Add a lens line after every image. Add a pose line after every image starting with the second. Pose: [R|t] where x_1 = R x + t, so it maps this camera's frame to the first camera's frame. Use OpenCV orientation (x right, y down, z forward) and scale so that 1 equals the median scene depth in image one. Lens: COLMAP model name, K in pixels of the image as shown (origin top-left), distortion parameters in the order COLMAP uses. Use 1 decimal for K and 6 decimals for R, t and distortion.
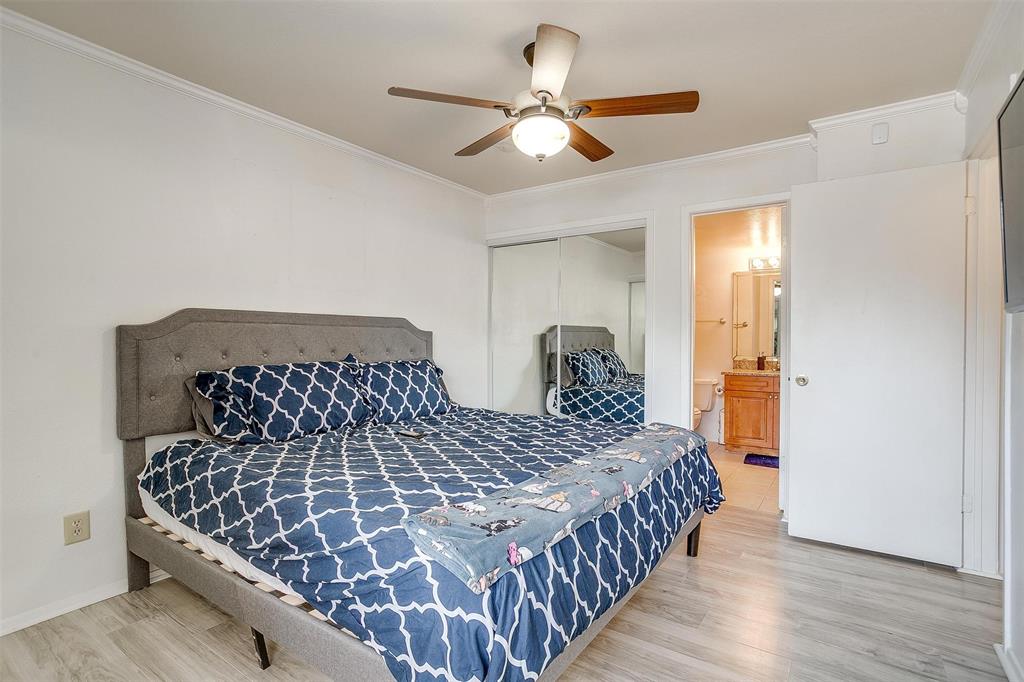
lens RADIAL K [[470.5, 0, 528.7], [0, 470.5, 338.4], [0, 0, 1]] dist [-0.050467, 0.023482]
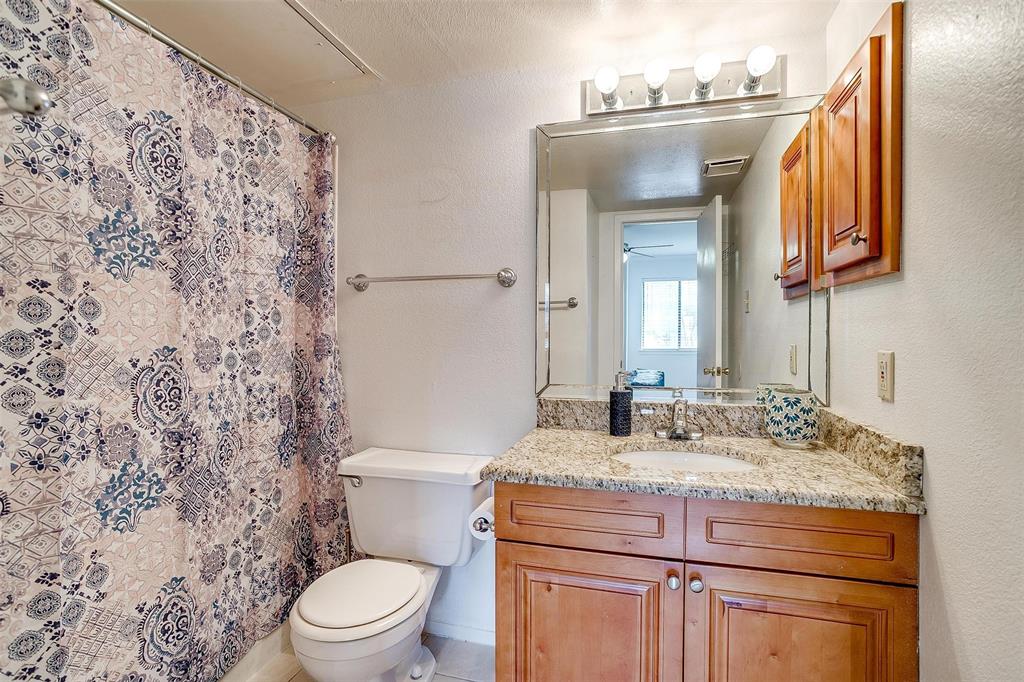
lens RADIAL K [[470.5, 0, 528.7], [0, 470.5, 338.4], [0, 0, 1]] dist [-0.050467, 0.023482]
pose [[0.943628, -0.010724, 0.330833, 0.340989], [0.008900, 0.999936, 0.007027, 0.002500], [-0.330888, -0.003686, 0.943663, 0.729162]]
